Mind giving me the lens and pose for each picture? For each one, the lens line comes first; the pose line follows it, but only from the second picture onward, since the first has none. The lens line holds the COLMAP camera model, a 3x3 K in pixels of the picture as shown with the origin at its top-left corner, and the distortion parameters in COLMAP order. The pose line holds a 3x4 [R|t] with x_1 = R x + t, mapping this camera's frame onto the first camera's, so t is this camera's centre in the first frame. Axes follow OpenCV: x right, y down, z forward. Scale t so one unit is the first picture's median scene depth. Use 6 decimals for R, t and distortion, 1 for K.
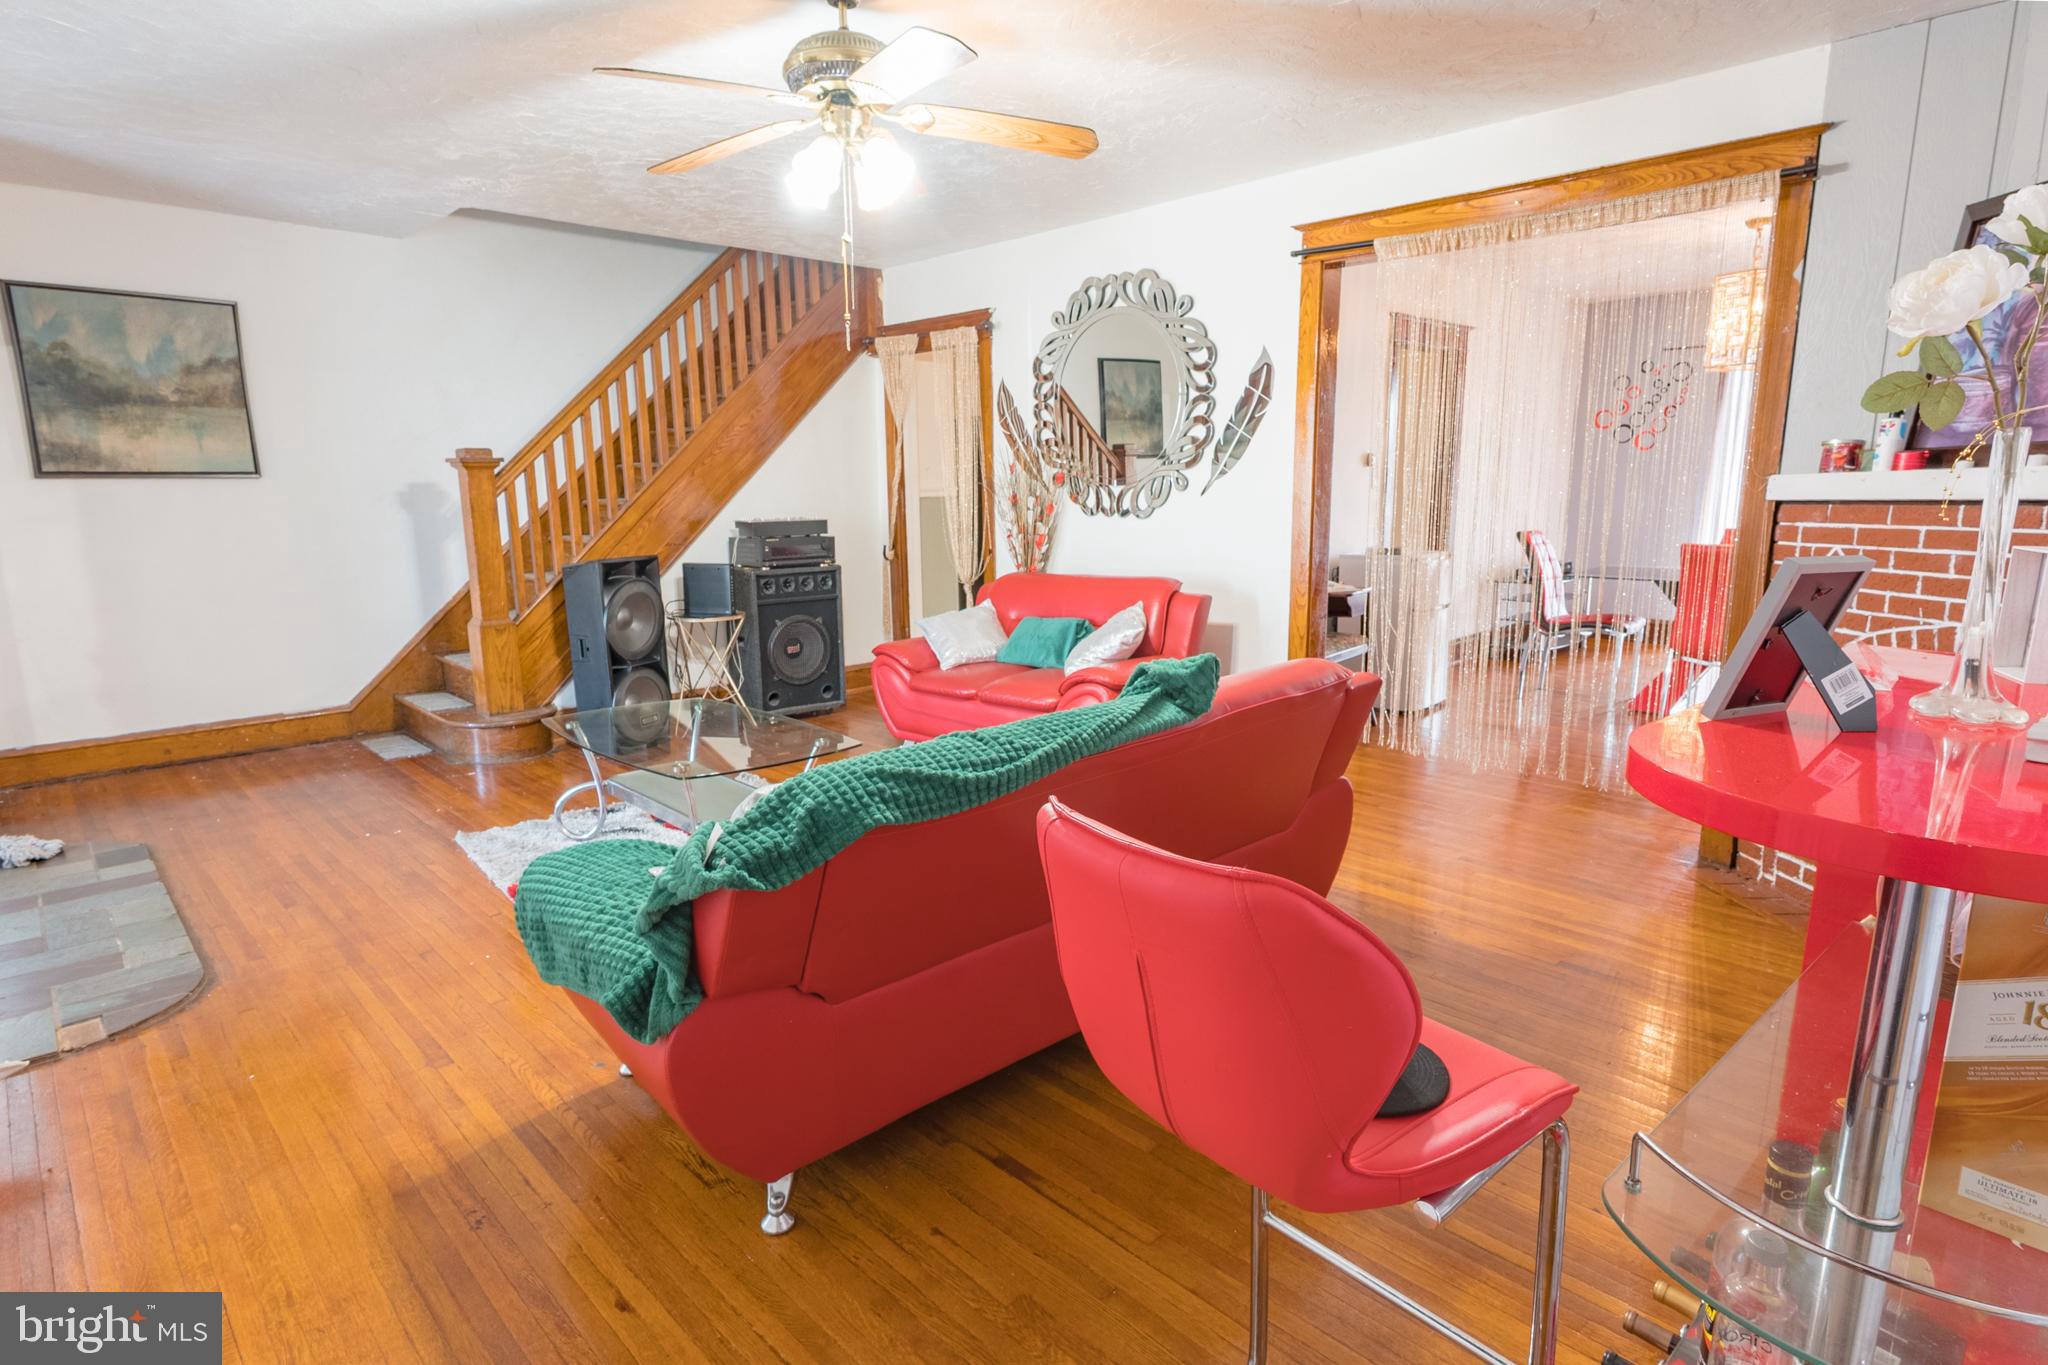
lens RADIAL K [[1041.2, 0, 1031.5], [0, 1041.2, 681.9], [0, 0, 1]] dist [-0.014286, 0.001273]
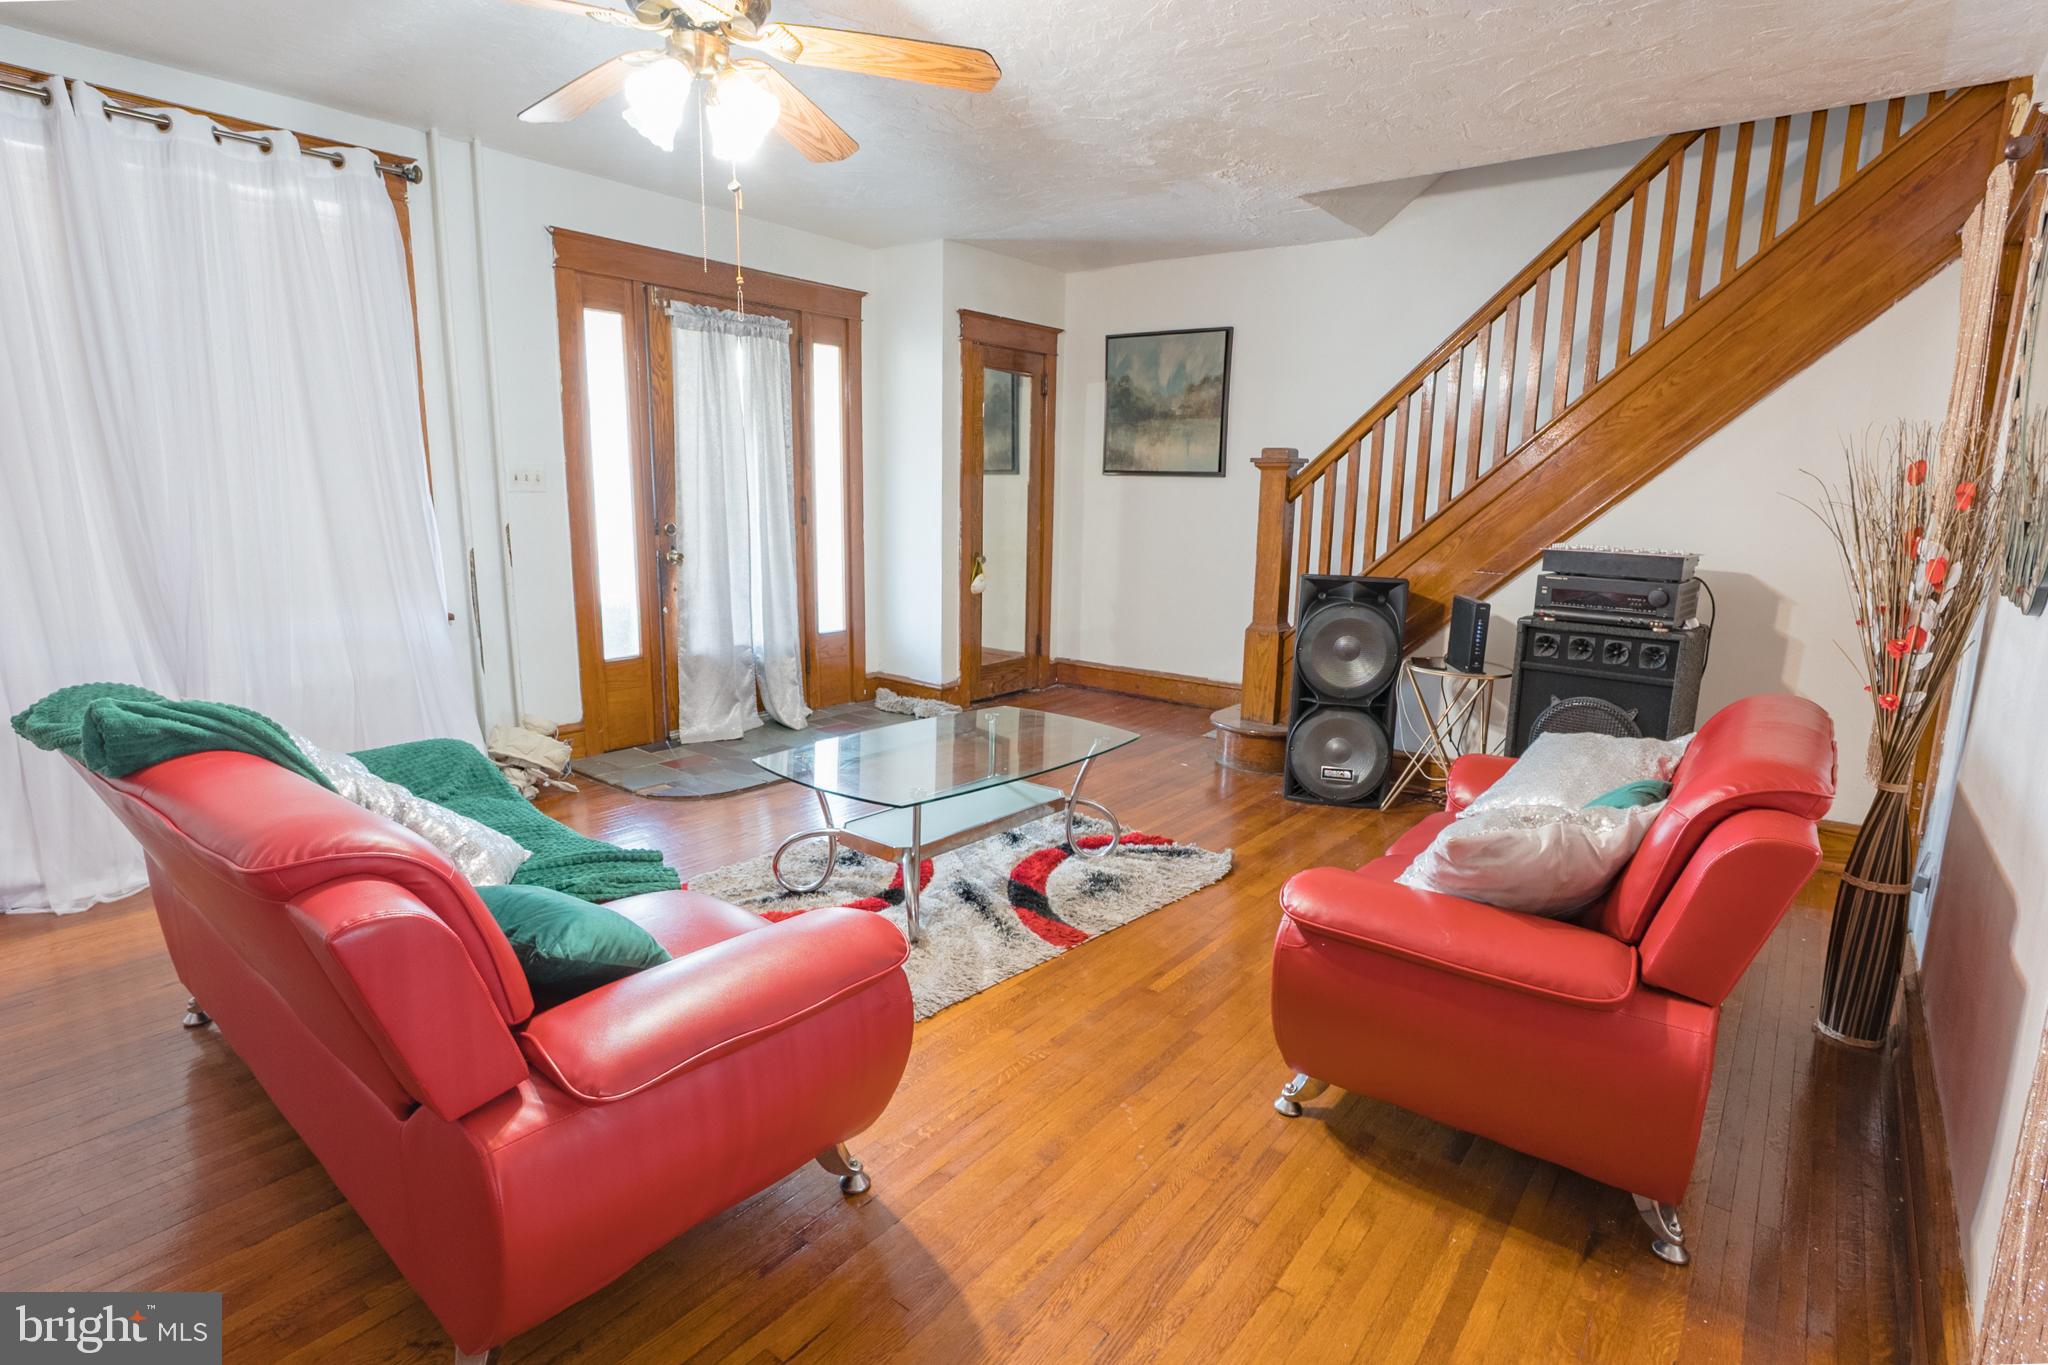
lens RADIAL K [[1041.2, 0, 1031.5], [0, 1041.2, 681.9], [0, 0, 1]] dist [-0.014286, 0.001273]
pose [[0.130918, 0.198434, -0.971331, 0.434375], [-0.203700, 0.964243, 0.169531, -0.135976], [0.970241, 0.175666, 0.166658, 0.667020]]
